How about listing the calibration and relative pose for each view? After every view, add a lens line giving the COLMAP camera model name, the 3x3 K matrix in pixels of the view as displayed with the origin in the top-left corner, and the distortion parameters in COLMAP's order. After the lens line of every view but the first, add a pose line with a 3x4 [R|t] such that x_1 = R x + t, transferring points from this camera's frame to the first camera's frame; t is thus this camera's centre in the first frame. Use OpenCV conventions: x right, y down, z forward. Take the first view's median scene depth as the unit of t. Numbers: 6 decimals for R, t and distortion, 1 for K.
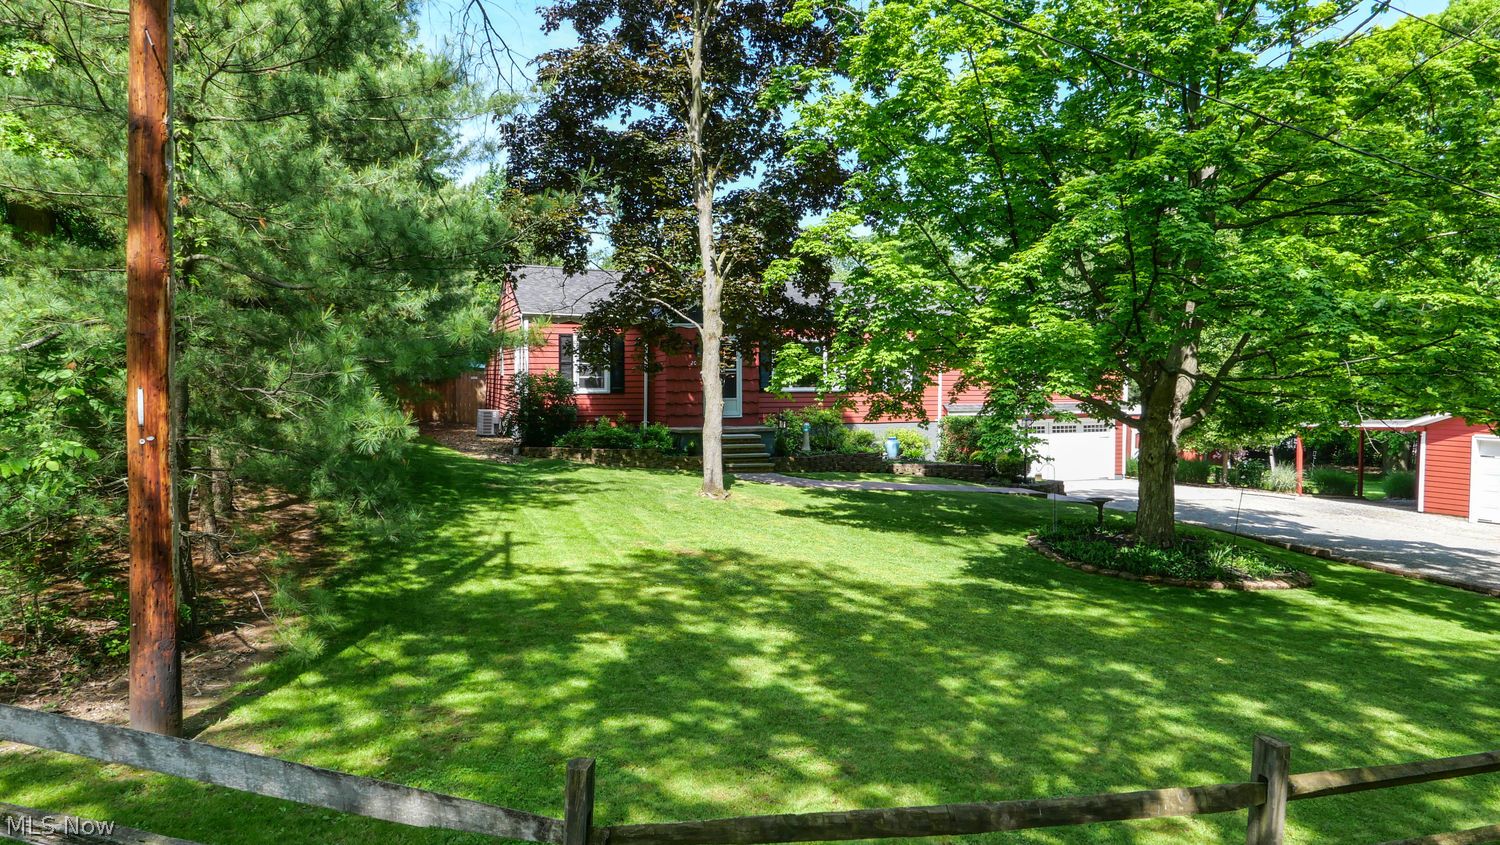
lens RADIAL K [[1042.2, 0, 759.0], [0, 1042.2, 419.1], [0, 0, 1]] dist [-0.039517, 0.000765]
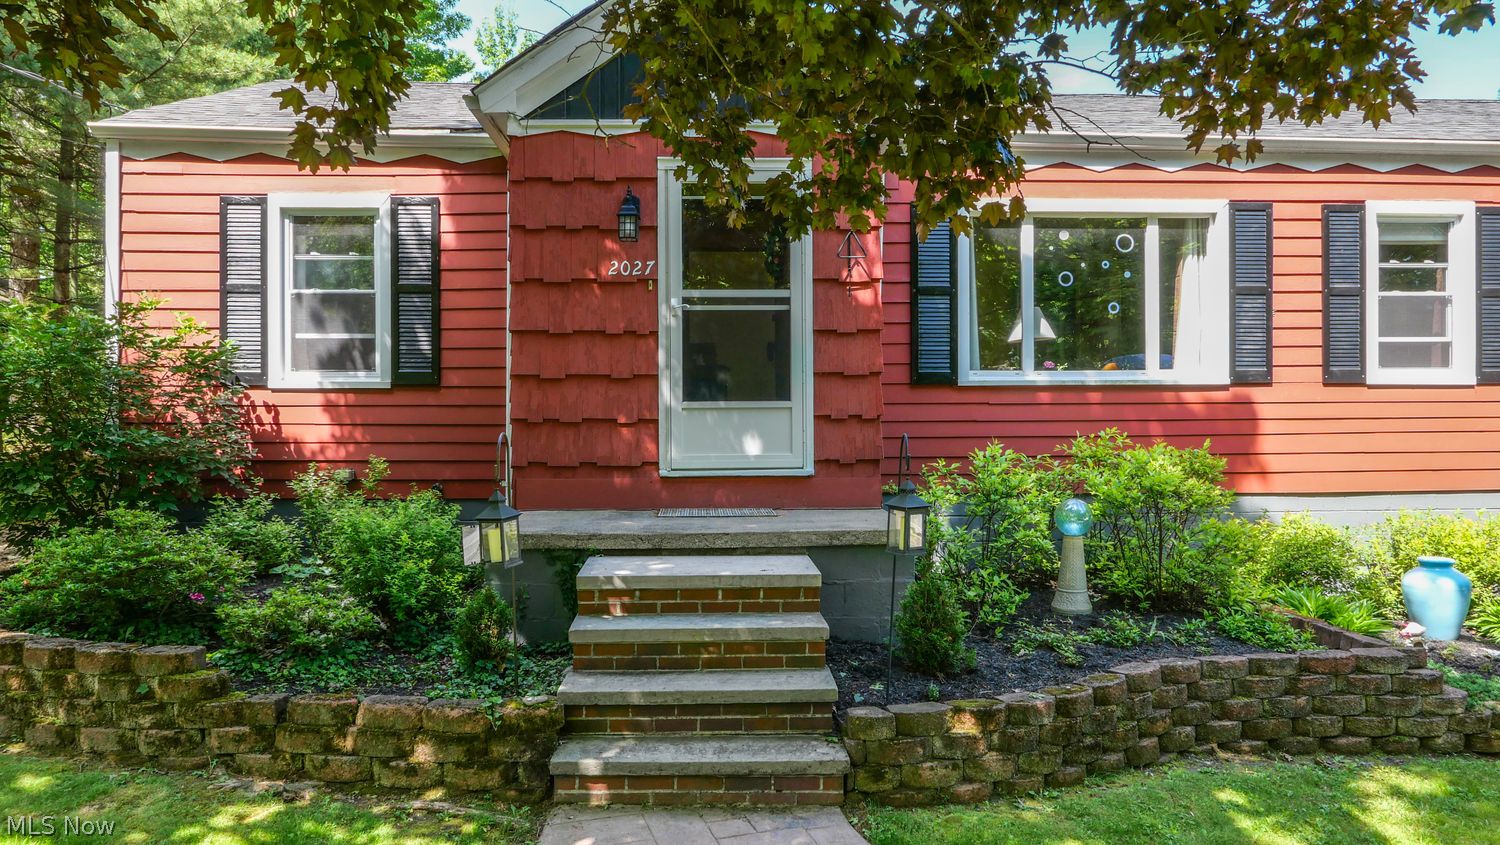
lens RADIAL K [[1007.1, 0, 750.0], [0, 1007.1, 422.5], [0, 0, 1]] dist [-0.019647, -0.000370]
pose [[0.945869, -0.001595, -0.324546, 0.052432], [-0.007363, 0.999625, -0.026371, -0.008055], [0.324466, 0.027333, 0.945502, 0.780094]]
